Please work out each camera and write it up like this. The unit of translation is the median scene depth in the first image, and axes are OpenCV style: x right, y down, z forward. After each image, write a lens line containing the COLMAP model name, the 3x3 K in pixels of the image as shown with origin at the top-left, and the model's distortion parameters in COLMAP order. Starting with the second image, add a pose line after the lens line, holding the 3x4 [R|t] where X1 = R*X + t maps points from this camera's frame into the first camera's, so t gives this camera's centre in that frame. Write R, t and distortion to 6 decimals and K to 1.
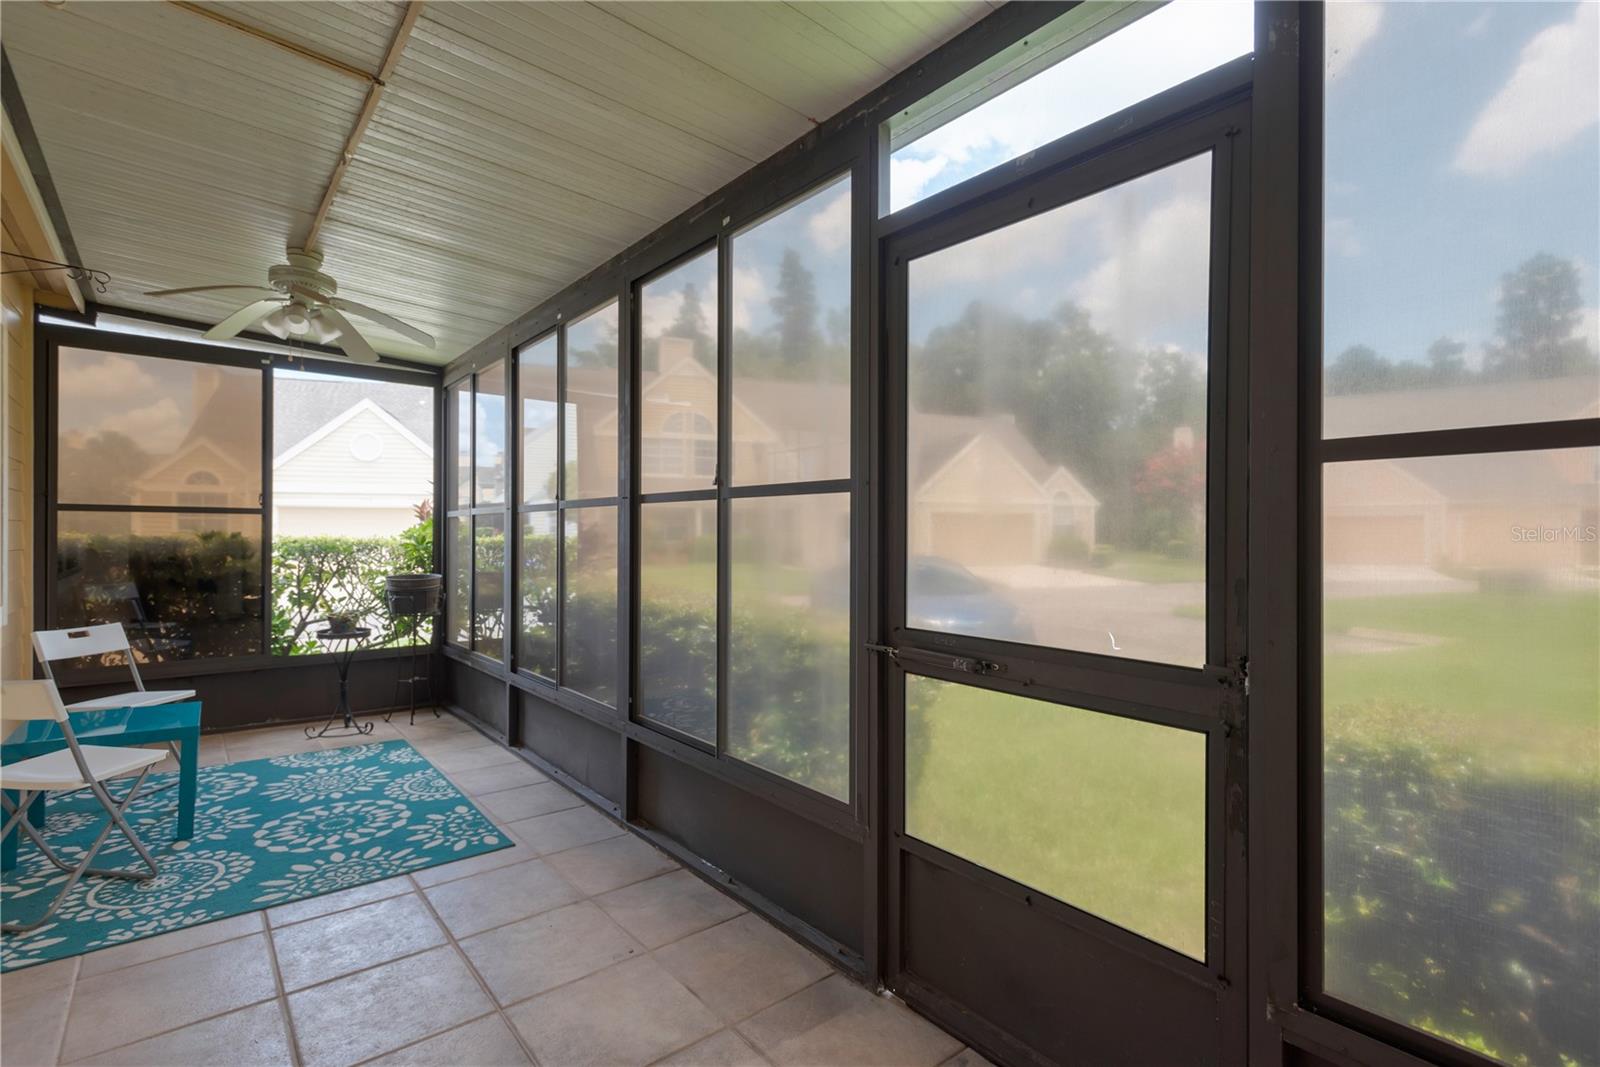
lens RADIAL K [[742.8, 0, 801.0], [0, 742.8, 532.7], [0, 0, 1]] dist [0.010985, -0.004168]
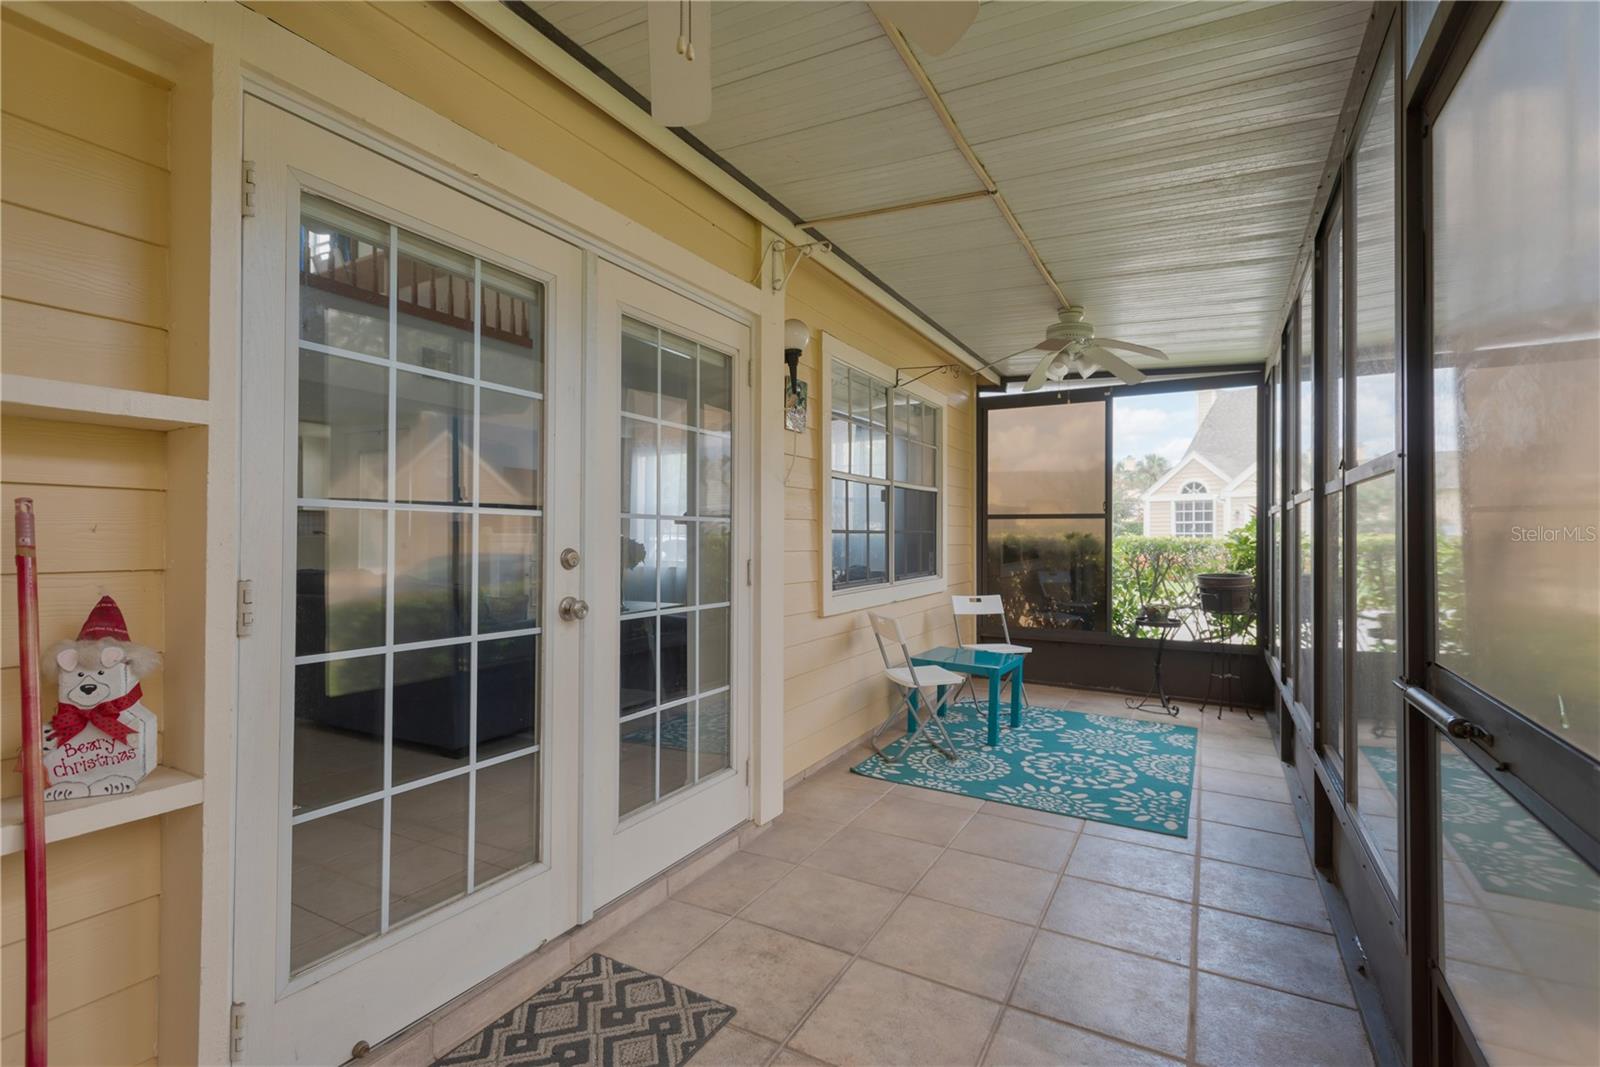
lens RADIAL K [[742.8, 0, 799.4], [0, 742.8, 535.8], [0, 0, 1]] dist [0.010985, -0.004168]
pose [[0.359368, -0.001224, -0.933195, 0.352905], [0.002014, 0.999998, -0.000536, 0.005183], [0.933194, -0.001687, 0.359369, 0.129777]]
